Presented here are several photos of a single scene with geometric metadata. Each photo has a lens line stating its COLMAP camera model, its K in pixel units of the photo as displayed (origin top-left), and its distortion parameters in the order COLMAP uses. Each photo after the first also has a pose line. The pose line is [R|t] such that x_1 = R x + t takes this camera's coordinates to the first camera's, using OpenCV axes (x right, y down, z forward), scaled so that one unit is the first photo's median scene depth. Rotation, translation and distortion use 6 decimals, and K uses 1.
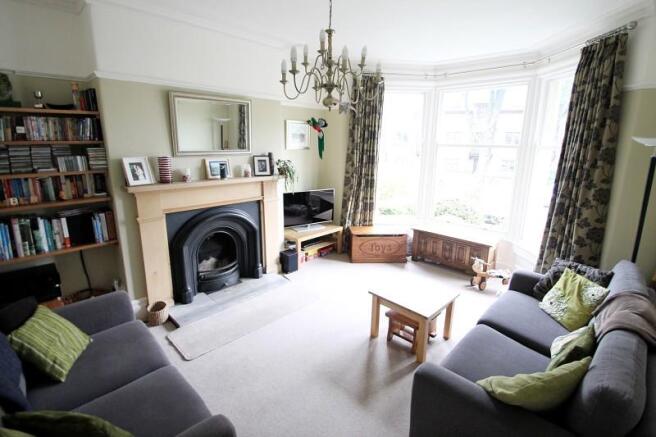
lens RADIAL K [[320.5, 0, 328.0], [0, 320.5, 218.5], [0, 0, 1]] dist [0.000462, 0.000164]
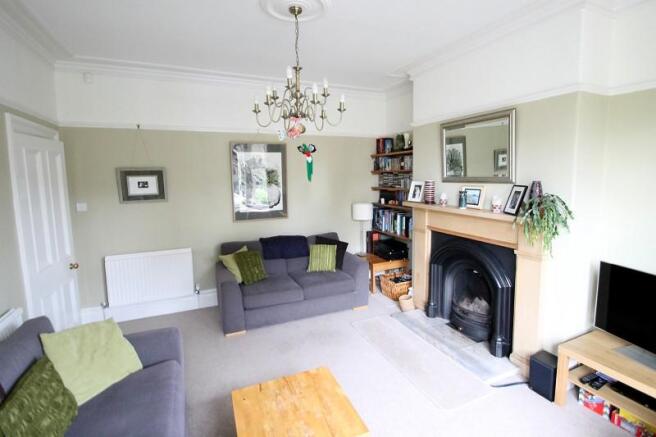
lens RADIAL K [[314.0, 0, 338.6], [0, 314.0, 208.0], [0, 0, 1]] dist [-0.000763, -0.001228]
pose [[-0.335260, 0.098122, -0.937002, 0.790844], [-0.223969, 0.957749, 0.180430, -0.265225], [0.915117, 0.270350, -0.299119, 1.211515]]
